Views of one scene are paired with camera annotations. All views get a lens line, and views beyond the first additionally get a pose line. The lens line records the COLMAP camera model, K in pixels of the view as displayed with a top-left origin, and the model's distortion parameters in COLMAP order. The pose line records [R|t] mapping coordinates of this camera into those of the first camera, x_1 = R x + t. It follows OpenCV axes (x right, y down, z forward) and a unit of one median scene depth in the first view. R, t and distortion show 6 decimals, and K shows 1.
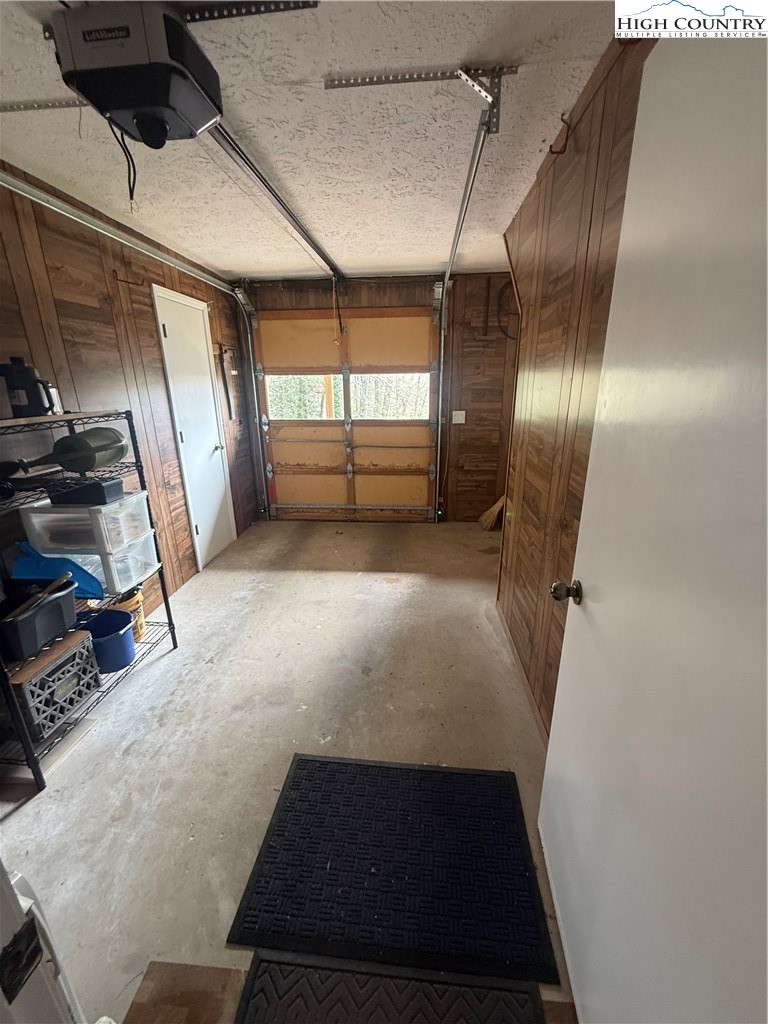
lens RADIAL K [[409.3, 0, 383.5], [0, 409.3, 513.1], [0, 0, 1]] dist [0.000043, 0.000017]
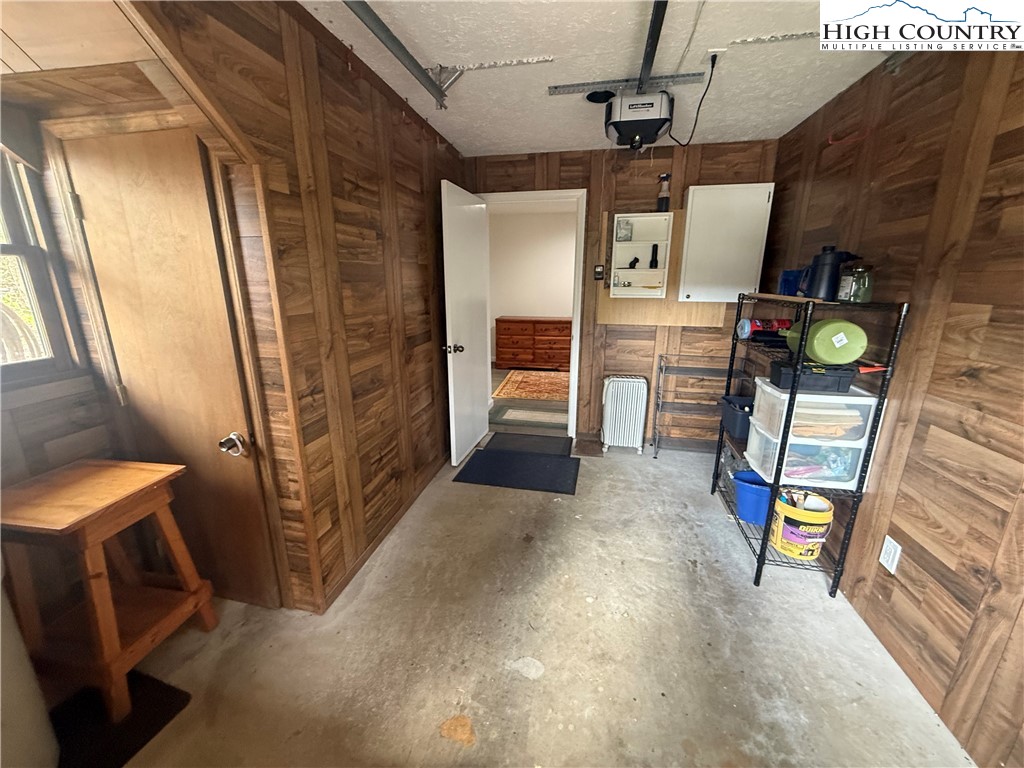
lens RADIAL K [[409.3, 0, 511.5], [0, 409.3, 382.6], [0, 0, 1]] dist [0.000043, 0.000017]
pose [[-0.993028, -0.019767, 0.116213, -0.130307], [0.045666, 0.844354, 0.533836, -0.597948], [-0.108677, 0.535421, -0.837564, 1.903982]]
